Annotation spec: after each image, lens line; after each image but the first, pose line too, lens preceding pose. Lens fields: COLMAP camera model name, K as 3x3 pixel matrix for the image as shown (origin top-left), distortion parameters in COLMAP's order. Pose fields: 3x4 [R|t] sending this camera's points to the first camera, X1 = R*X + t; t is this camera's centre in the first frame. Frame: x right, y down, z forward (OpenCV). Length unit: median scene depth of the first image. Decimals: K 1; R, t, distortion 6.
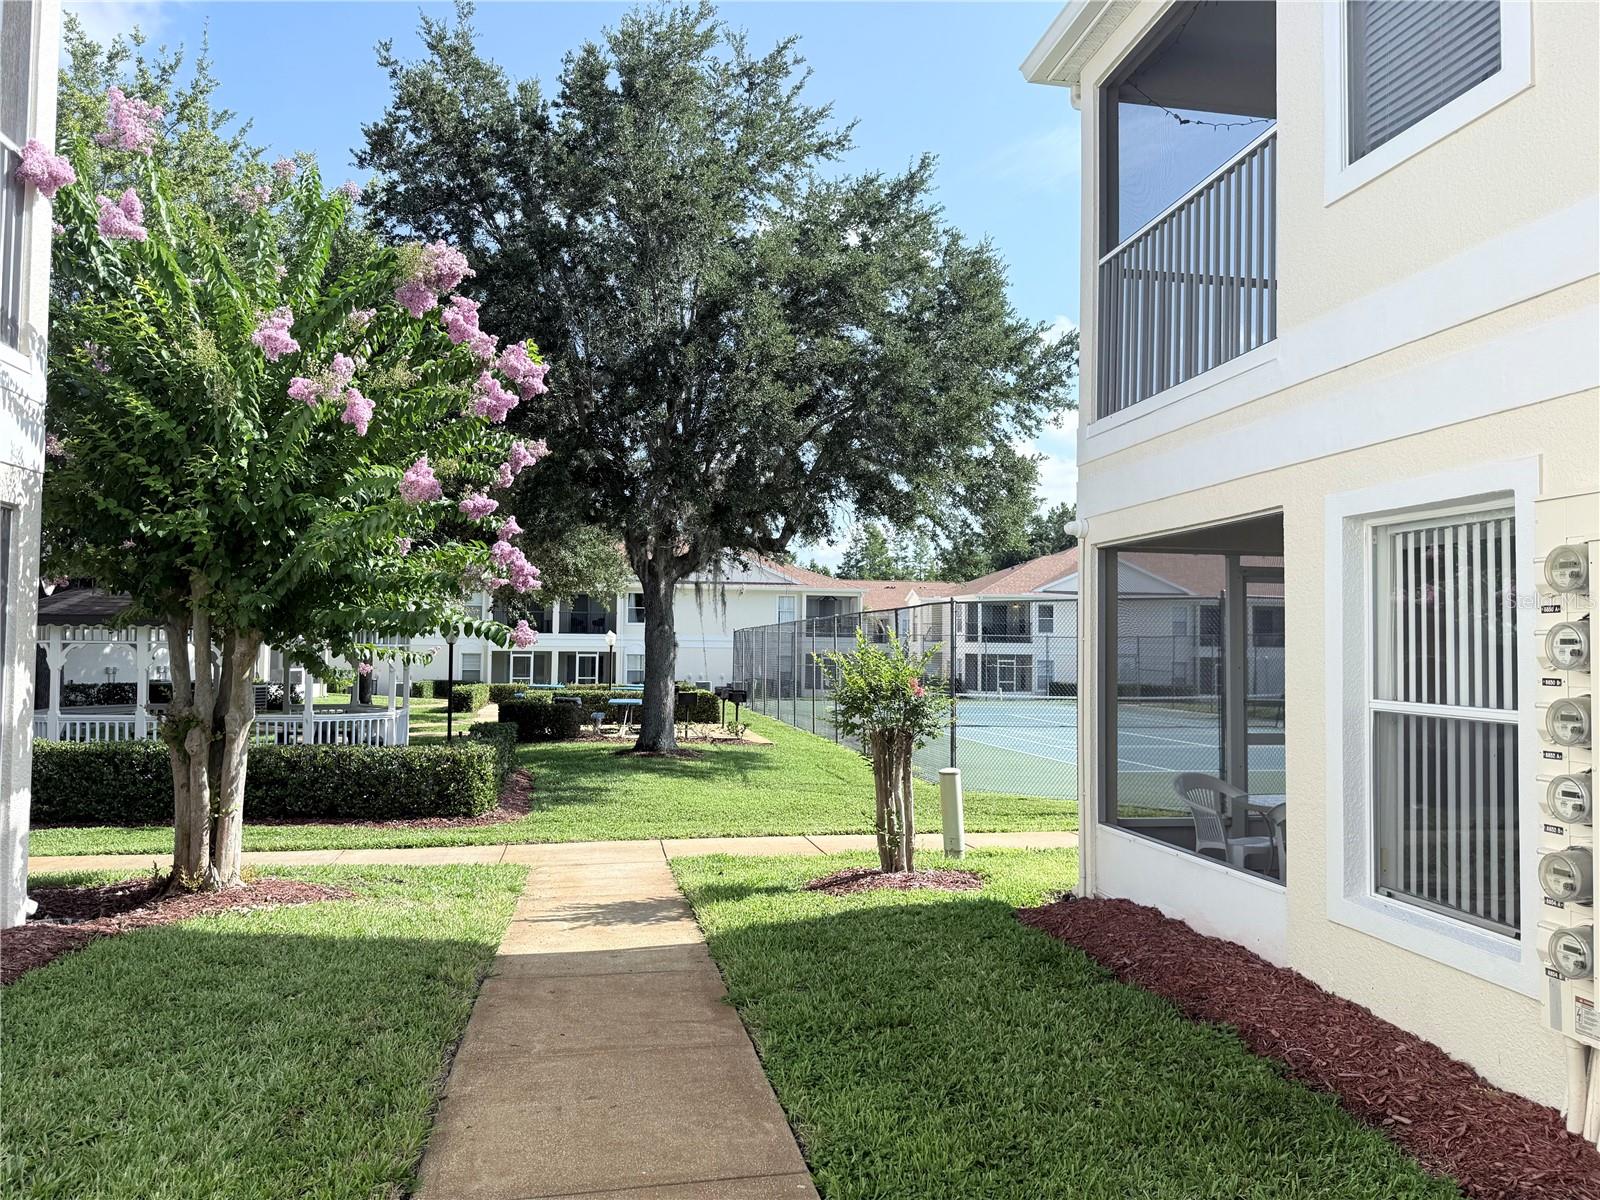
lens RADIAL K [[1120.6, 0, 798.1], [0, 1120.6, 616.0], [0, 0, 1]] dist [0.165667, -0.288247]
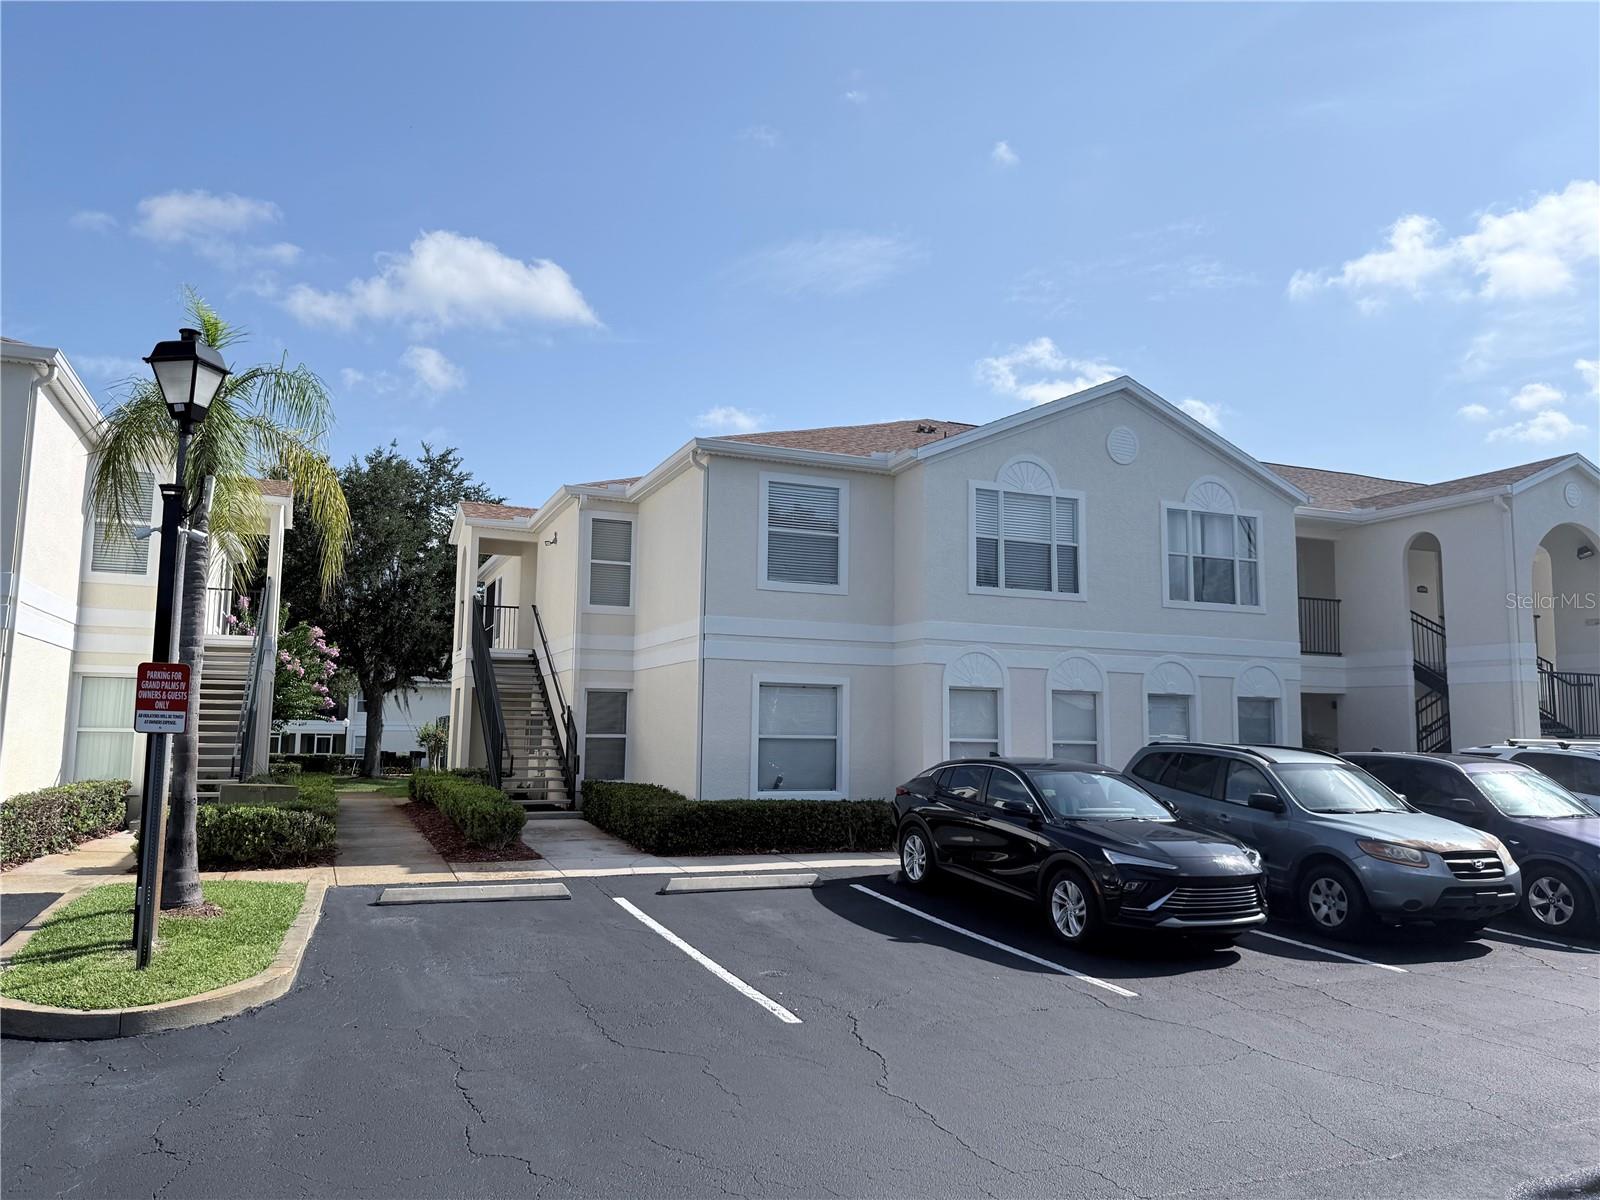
lens RADIAL K [[1146.8, 0, 824.4], [0, 1146.8, 592.6], [0, 0, 1]] dist [-0.002255, -0.000487]
pose [[0.972388, 0.032447, 0.231104, 0.175930], [-0.009787, 0.995086, -0.098531, -0.016716], [-0.233166, 0.093548, 0.967927, -1.180279]]
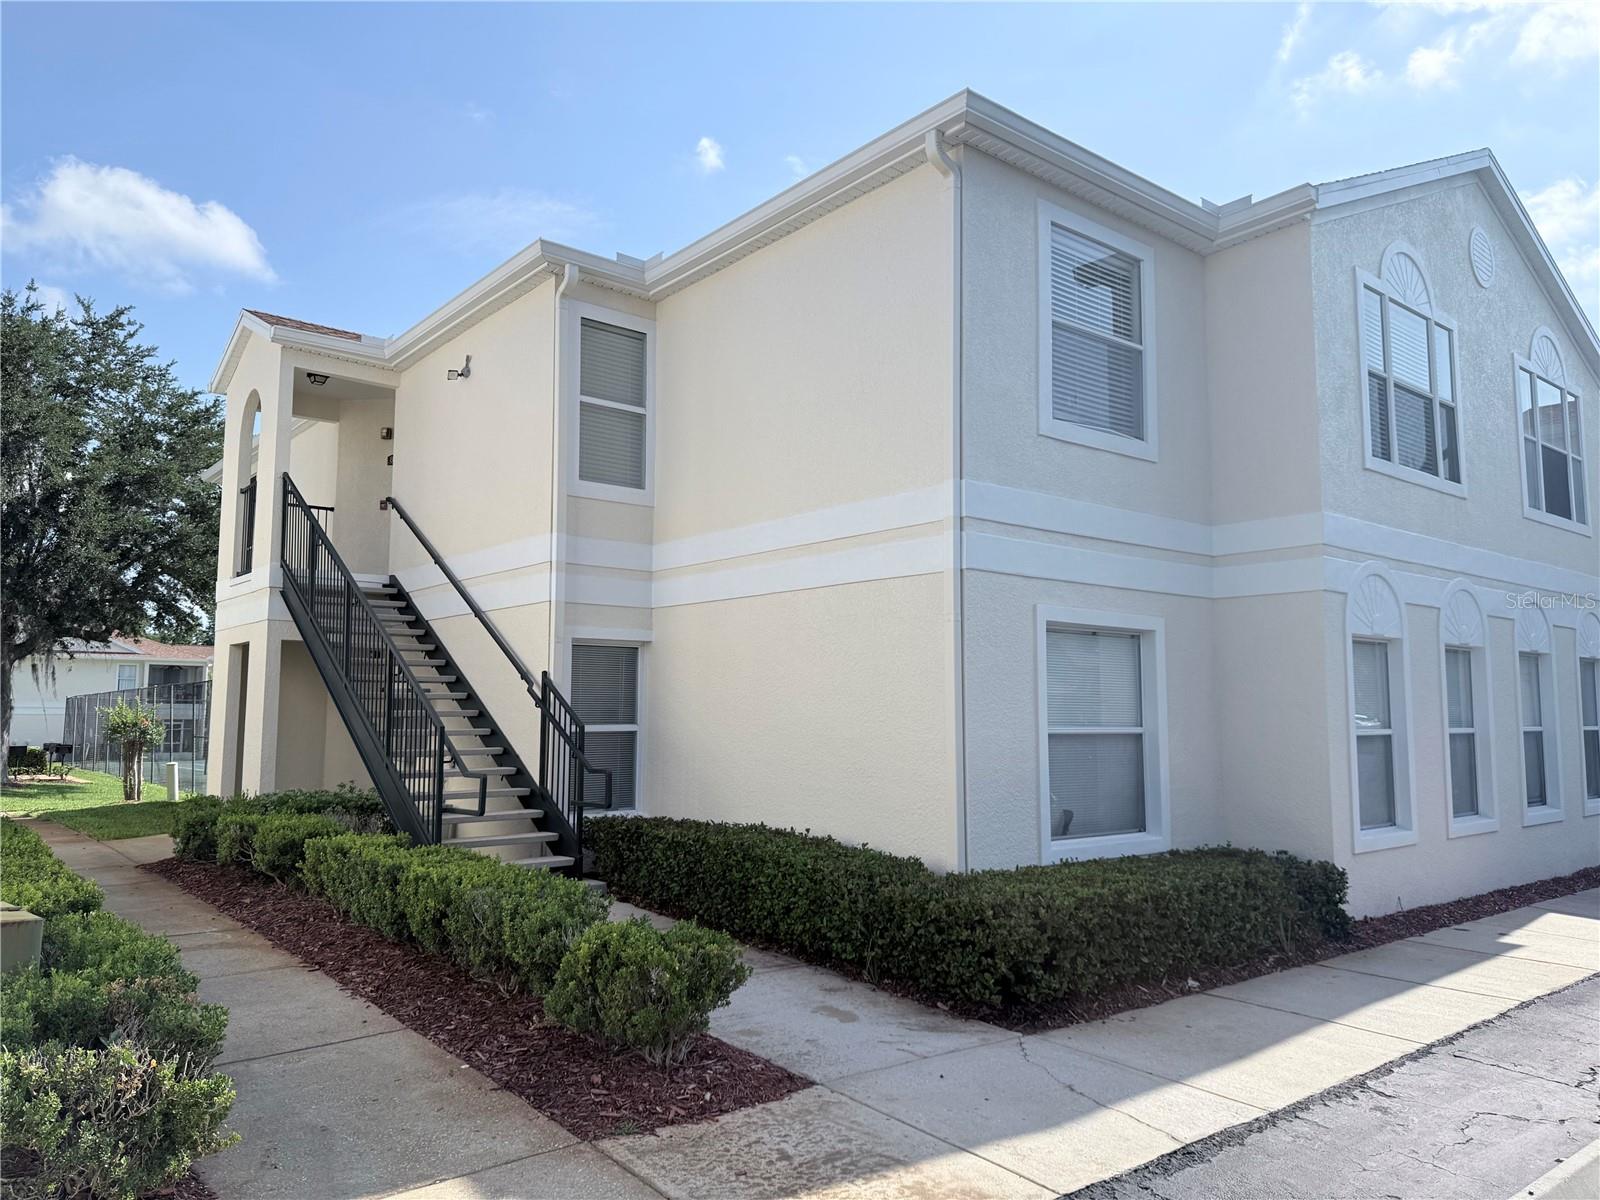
lens RADIAL K [[1135.8, 0, 795.9], [0, 1135.8, 606.9], [0, 0, 1]] dist [0.041819, -0.040669]
pose [[0.876216, 0.039237, 0.480318, 0.052336], [-0.007626, 0.997684, -0.067588, -0.010483], [-0.481858, 0.055559, 0.874486, -0.685636]]
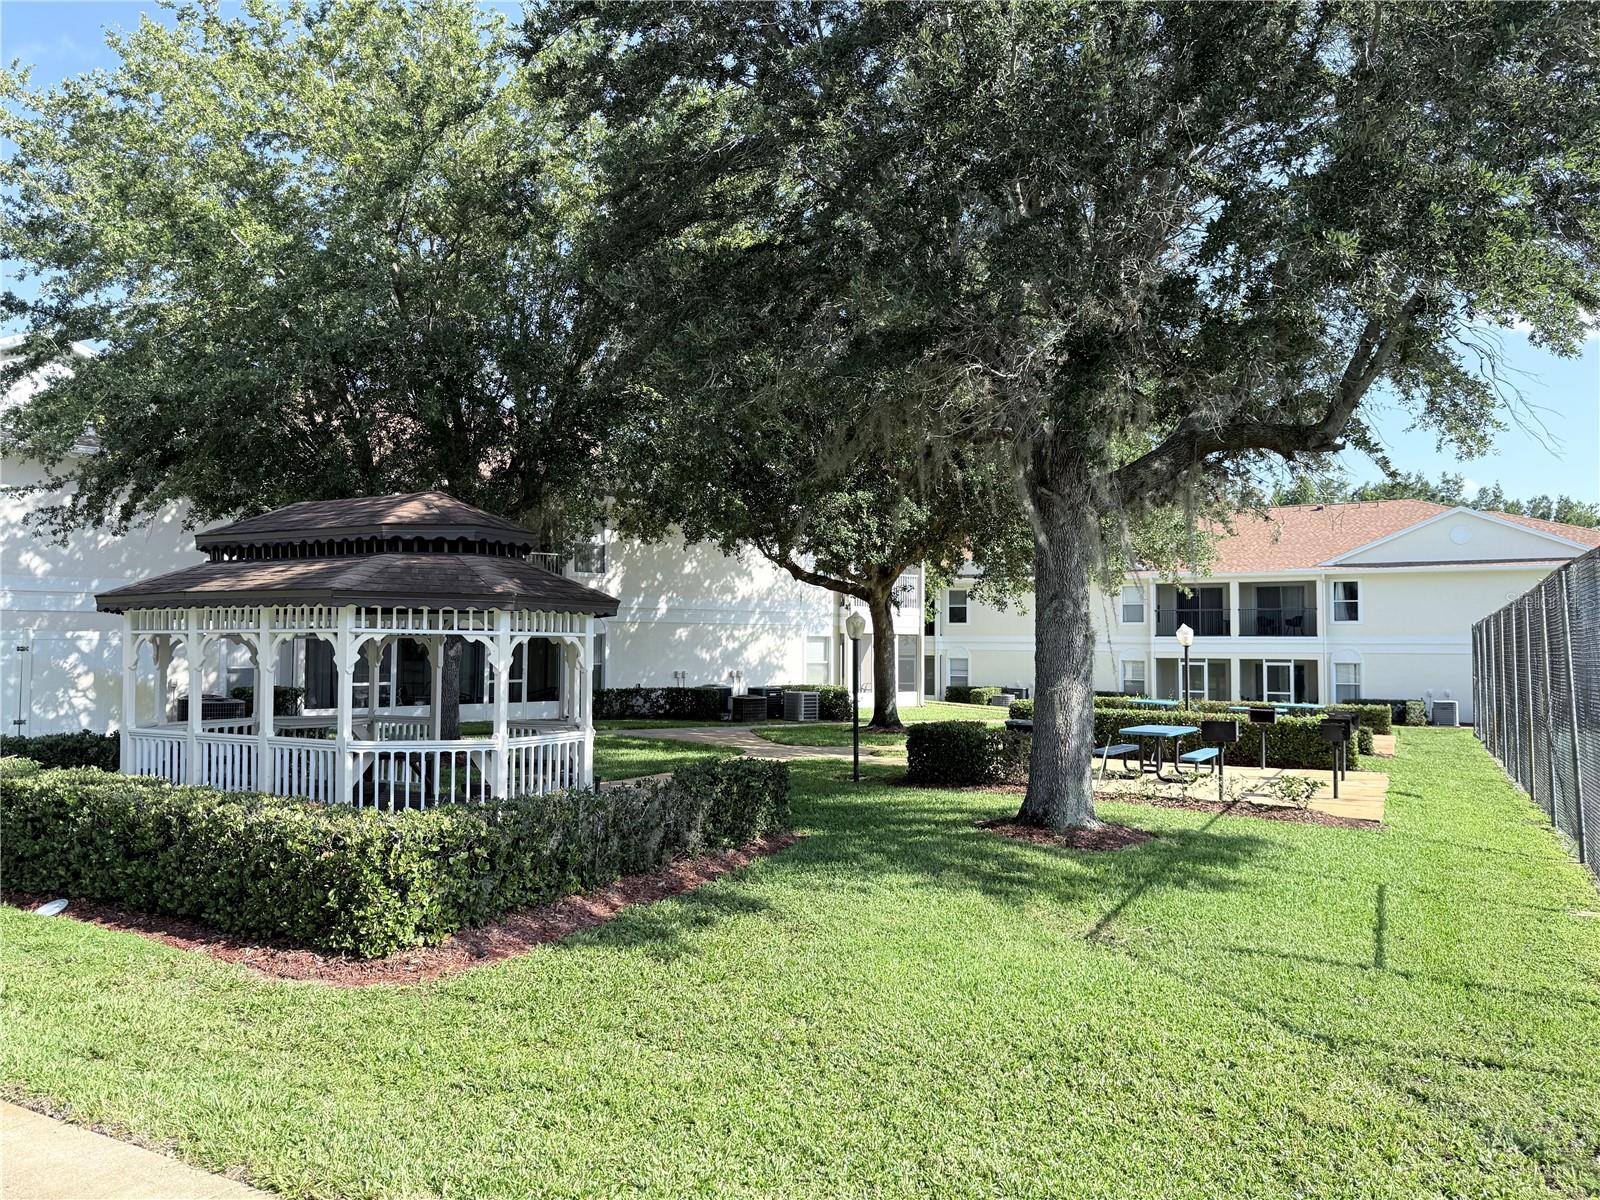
lens RADIAL K [[1136.5, 0, 802.5], [0, 1136.5, 570.9], [0, 0, 1]] dist [0.173361, -0.200826]
pose [[0.781044, -0.049201, -0.622535, 0.138899], [0.019180, 0.998311, -0.054836, 0.023415], [0.624182, 0.030889, 0.780668, 0.476597]]
